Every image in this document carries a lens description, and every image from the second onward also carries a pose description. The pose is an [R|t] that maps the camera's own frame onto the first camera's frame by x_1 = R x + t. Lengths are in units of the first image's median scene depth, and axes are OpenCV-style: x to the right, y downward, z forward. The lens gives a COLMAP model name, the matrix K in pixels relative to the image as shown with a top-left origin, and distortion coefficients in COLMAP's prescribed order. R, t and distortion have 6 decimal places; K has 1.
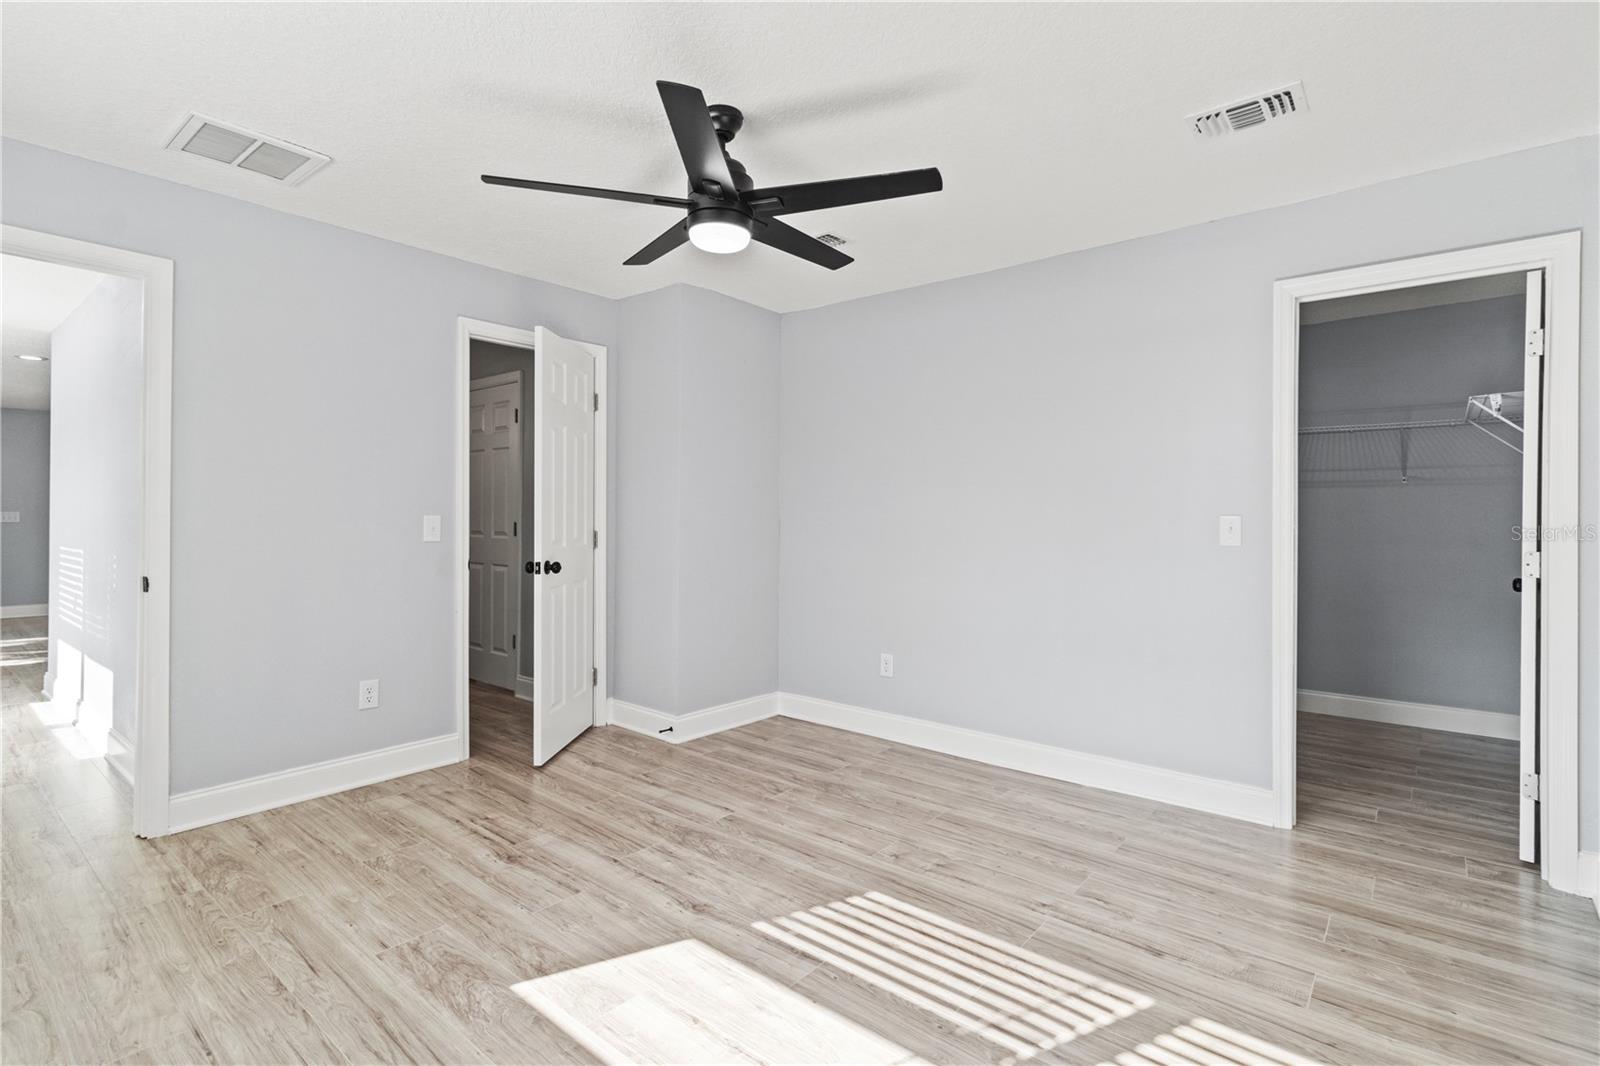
lens RADIAL K [[750.5, 0, 796.8], [0, 750.5, 521.8], [0, 0, 1]] dist [0.002259, 0.000628]
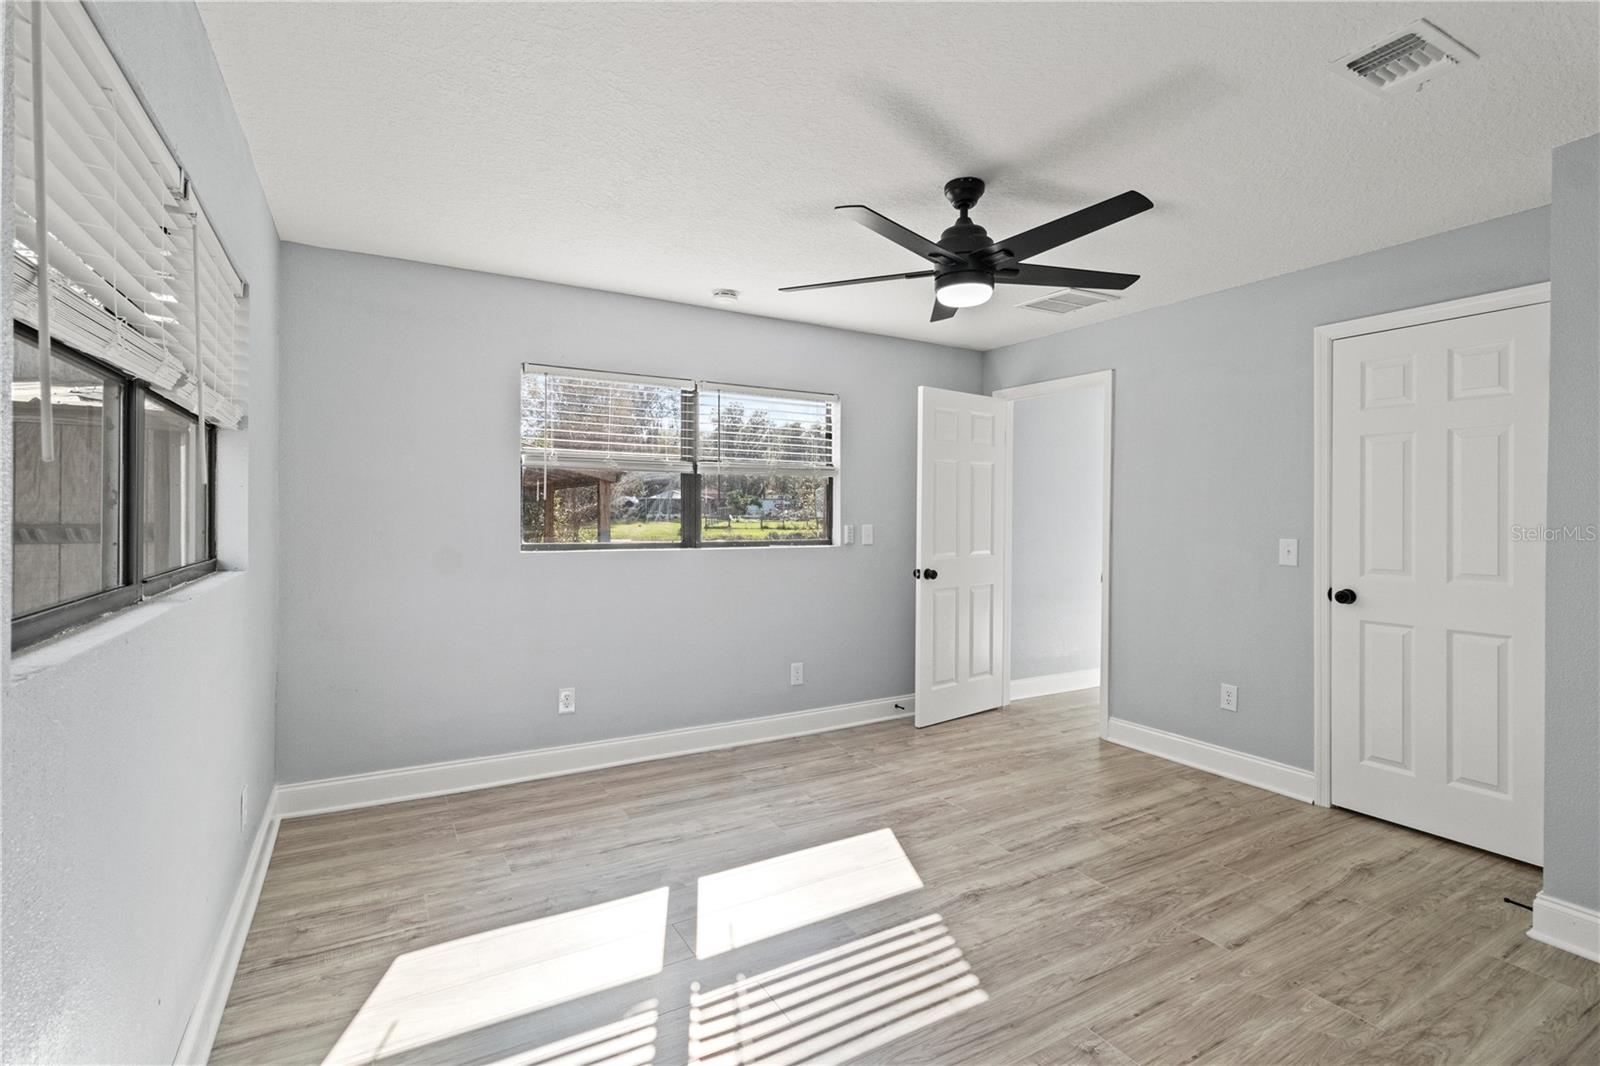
lens RADIAL K [[750.5, 0, 808.0], [0, 750.5, 518.2], [0, 0, 1]] dist [0.002259, 0.000628]
pose [[-0.324590, 0.001369, -0.945854, 0.817928], [-0.013261, 0.999894, 0.005998, -0.039547], [0.945762, 0.014490, -0.324538, 0.918101]]
